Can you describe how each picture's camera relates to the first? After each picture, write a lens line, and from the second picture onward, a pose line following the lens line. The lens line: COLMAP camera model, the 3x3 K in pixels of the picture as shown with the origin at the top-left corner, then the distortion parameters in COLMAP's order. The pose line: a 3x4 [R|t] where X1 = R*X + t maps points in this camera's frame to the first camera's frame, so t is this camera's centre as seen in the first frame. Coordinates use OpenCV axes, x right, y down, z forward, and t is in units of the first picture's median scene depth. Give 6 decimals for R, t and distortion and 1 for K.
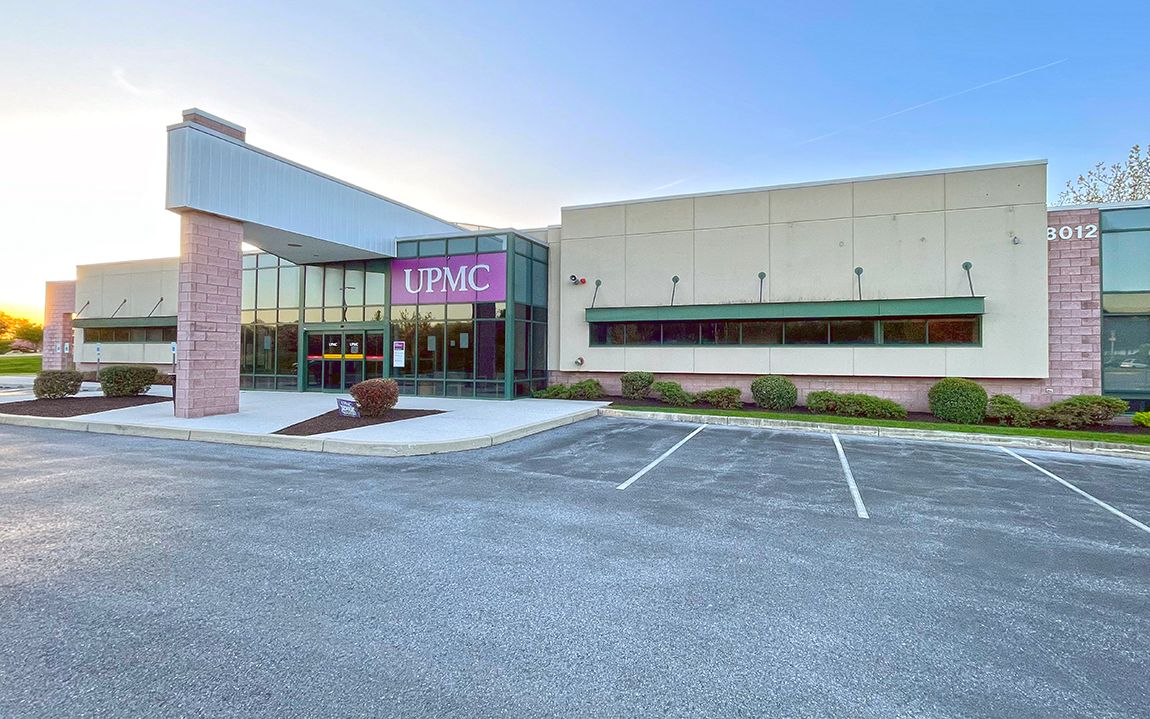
lens RADIAL K [[512.9, 0, 628.7], [0, 512.9, 345.0], [0, 0, 1]] dist [0.001040, -0.000360]
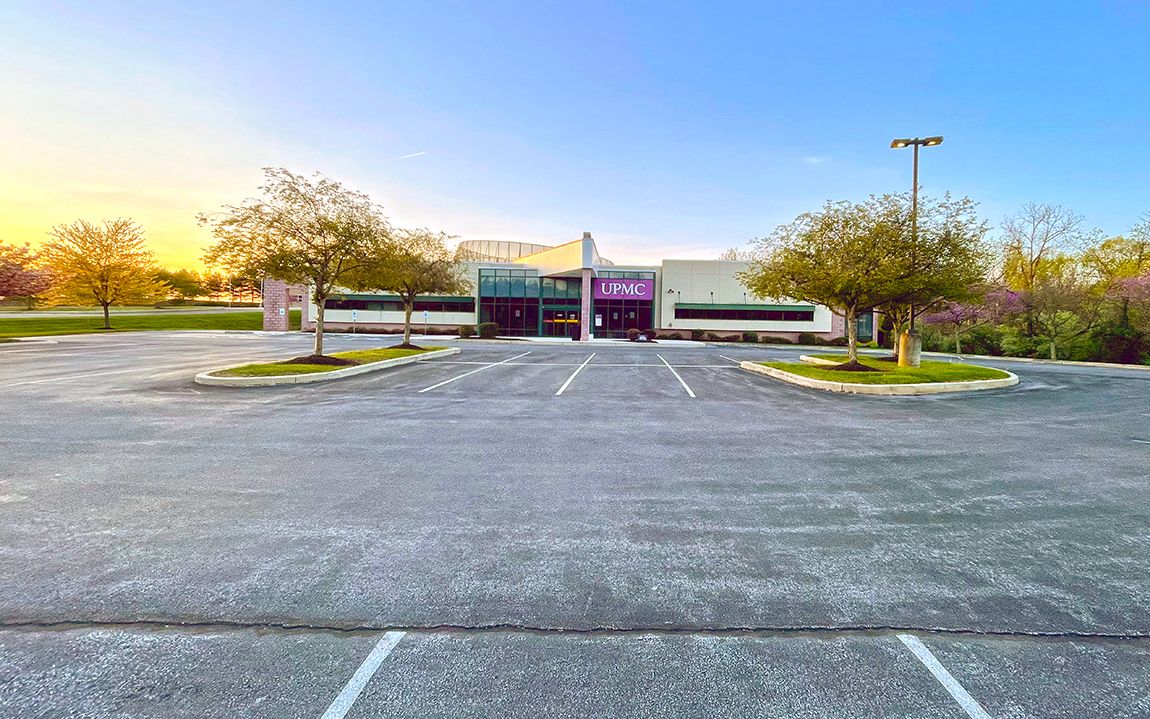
lens RADIAL K [[512.9, 0, 628.9], [0, 512.9, 331.1], [0, 0, 1]] dist [0.001040, -0.000360]
pose [[0.945944, 0.012319, 0.324096, -1.139554], [-0.021808, 0.999433, 0.025662, 0.004370], [-0.323596, -0.031343, 0.945676, -1.303619]]
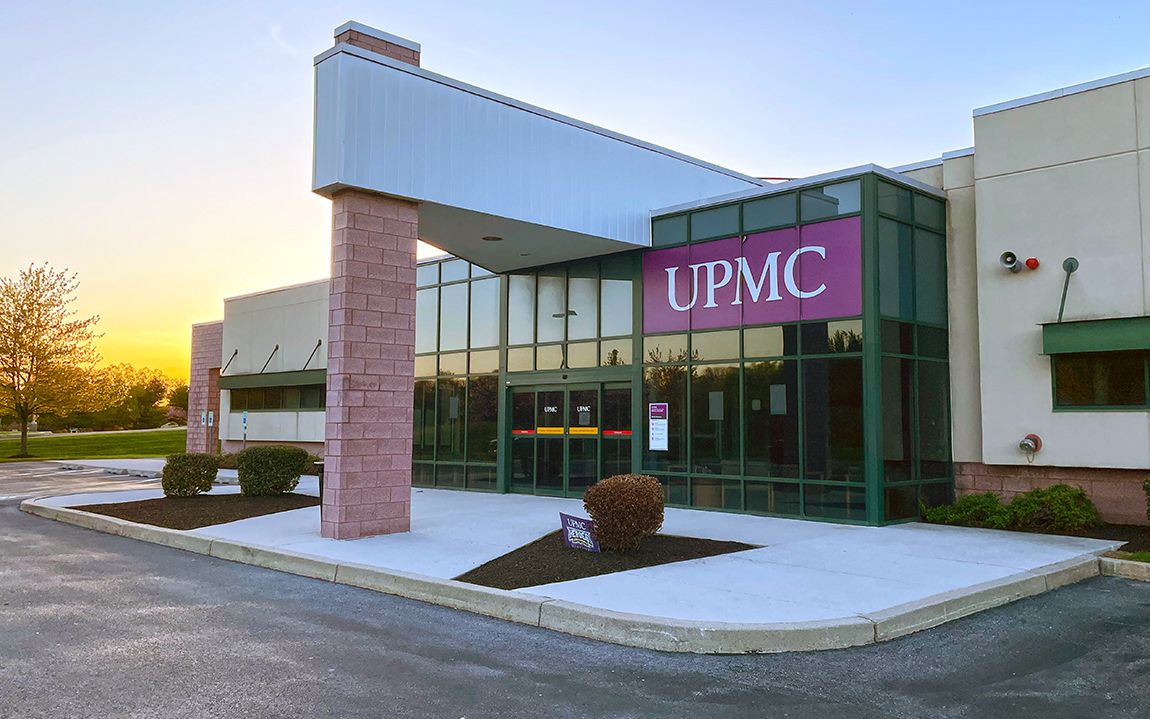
lens RADIAL K [[970.2, 0, 622.3], [0, 970.2, 345.5], [0, 0, 1]] dist [0.083226, -0.026454]
pose [[0.902336, -0.037782, -0.429374, -0.048914], [0.011041, 0.997850, -0.064601, -0.001591], [0.430892, 0.053552, 0.900813, 0.076274]]
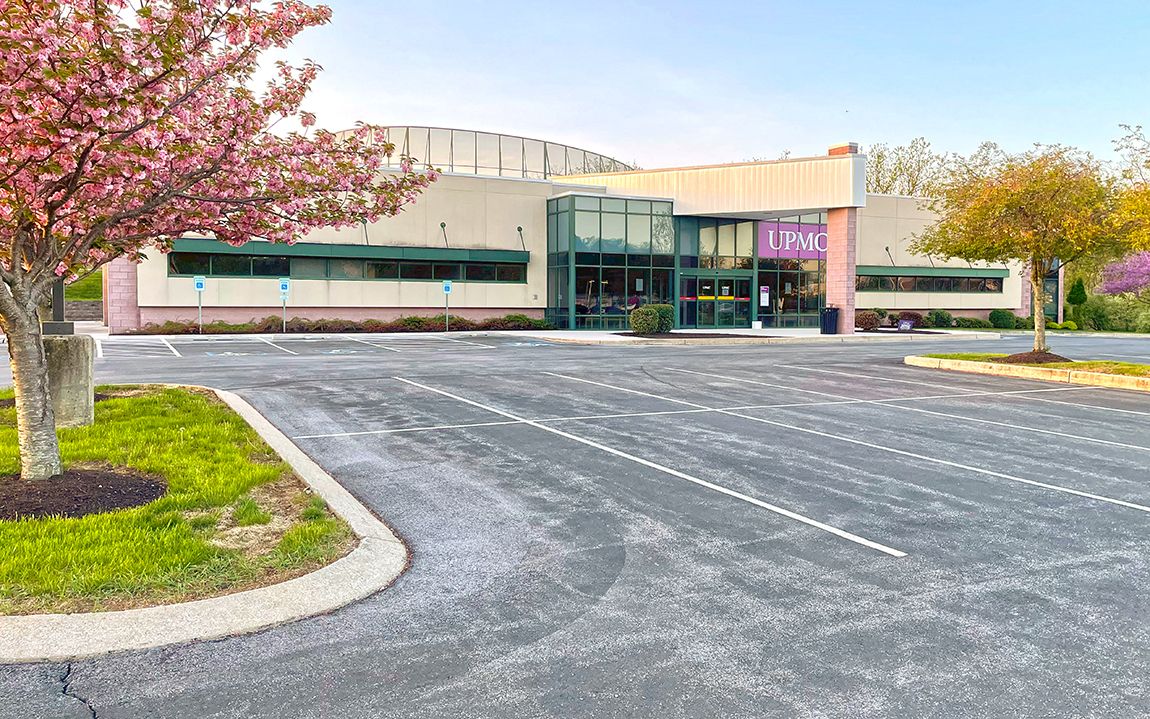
lens RADIAL K [[960.0, 0, 626.1], [0, 960.0, 324.0], [0, 0, 1]] dist [0.082998, -0.097596]
pose [[0.664422, -0.018630, 0.747126, -2.668788], [-0.016862, 0.999061, 0.039907, -0.002919], [-0.747168, -0.039113, 0.663484, -0.371943]]
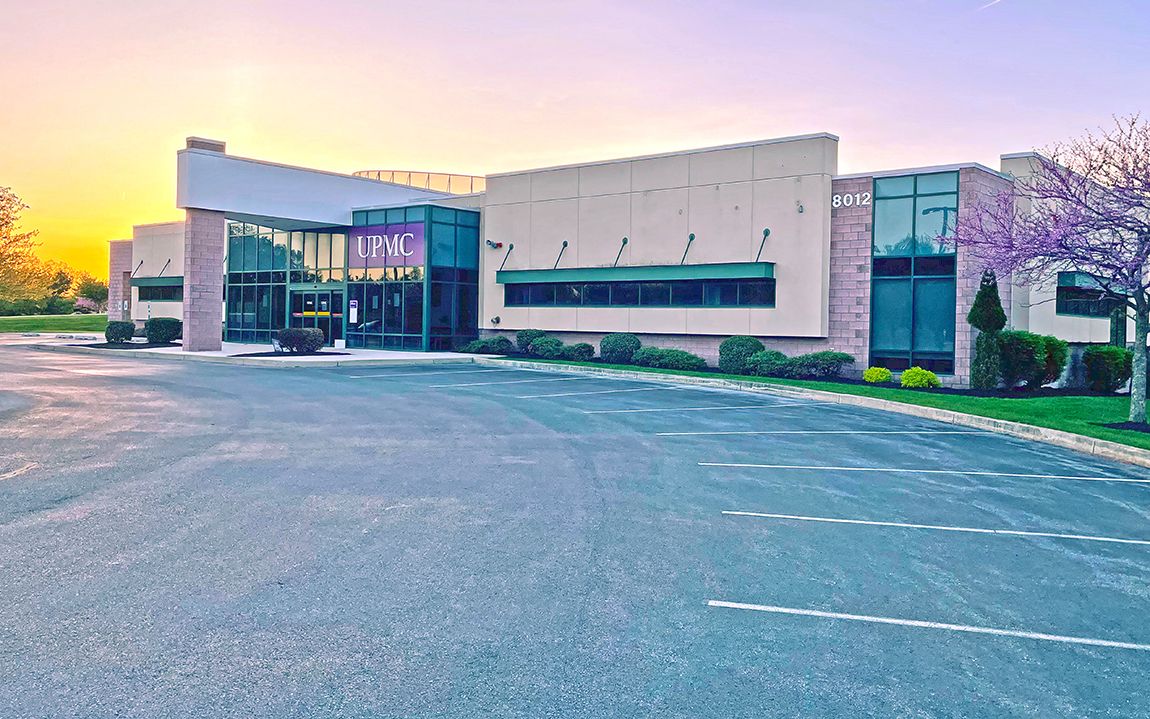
lens RADIAL K [[949.4, 0, 618.6], [0, 949.4, 336.3], [0, 0, 1]] dist [0.091781, -0.087082]
pose [[0.936172, 0.018520, -0.351053, 0.905090], [-0.010088, 0.999615, 0.025835, 0.012619], [0.351397, -0.020644, 0.935999, -0.828456]]
